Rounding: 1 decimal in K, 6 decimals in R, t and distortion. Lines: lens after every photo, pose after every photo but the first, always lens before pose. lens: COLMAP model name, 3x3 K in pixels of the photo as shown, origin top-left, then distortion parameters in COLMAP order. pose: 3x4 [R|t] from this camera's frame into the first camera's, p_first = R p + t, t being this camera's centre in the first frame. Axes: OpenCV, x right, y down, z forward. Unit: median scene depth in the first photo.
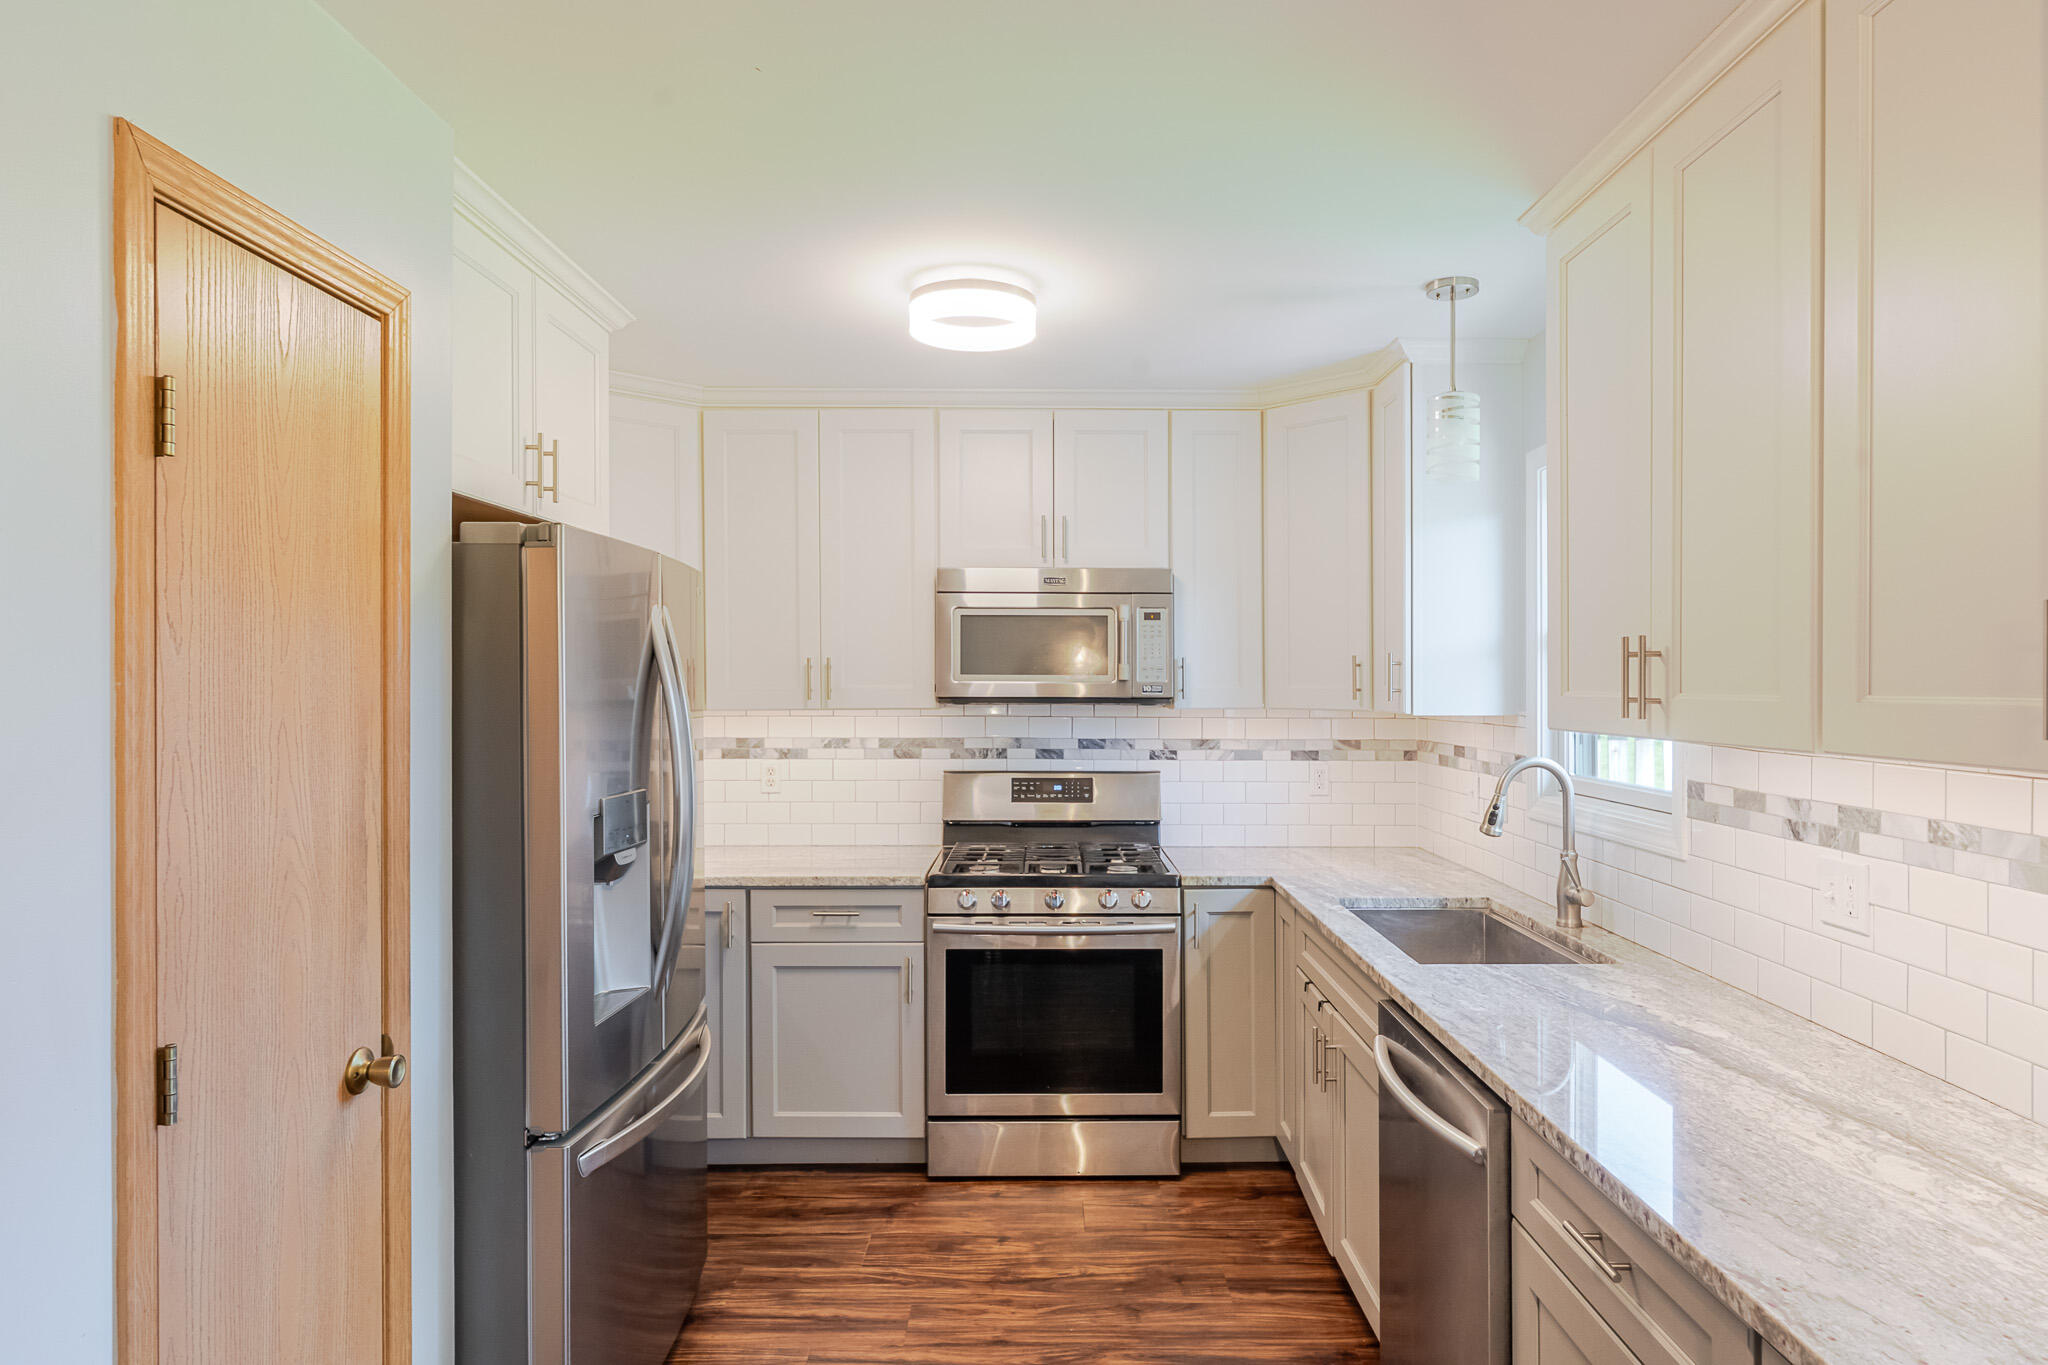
lens RADIAL K [[1184.3, 0, 1058.1], [0, 1184.3, 699.7], [0, 0, 1]] dist [0.004241, -0.002930]
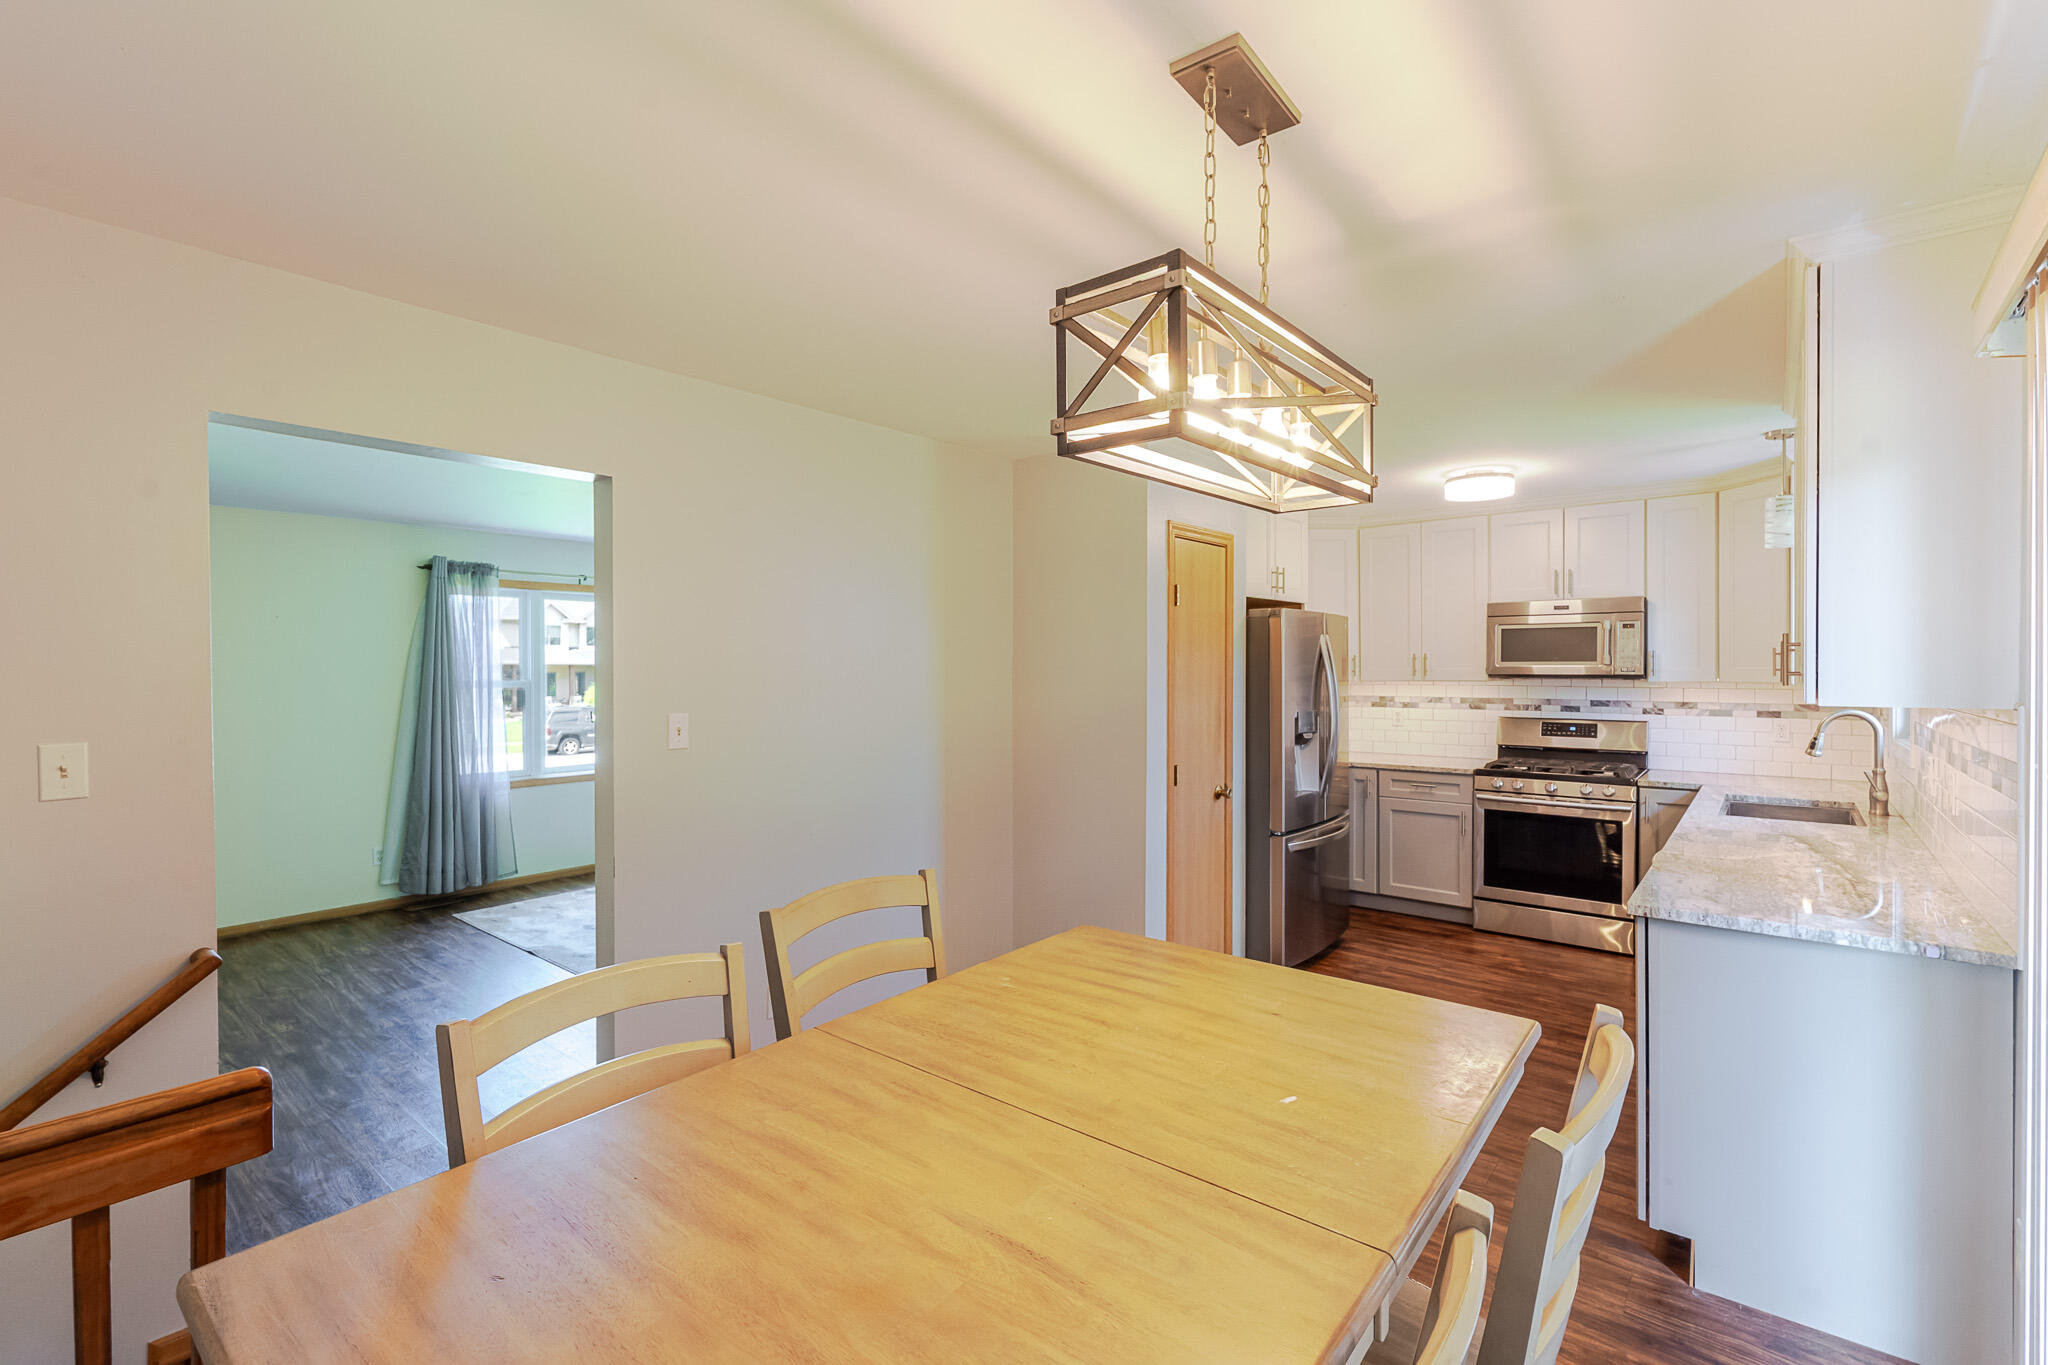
lens RADIAL K [[910.6, 0, 1019.6], [0, 910.6, 681.7], [0, 0, 1]] dist [0.001452, 0.000916]
pose [[0.762149, 0.006341, -0.647370, 0.318779], [-0.005960, 0.999978, 0.002778, 0.011688], [0.647374, 0.001741, 0.762171, -0.662634]]
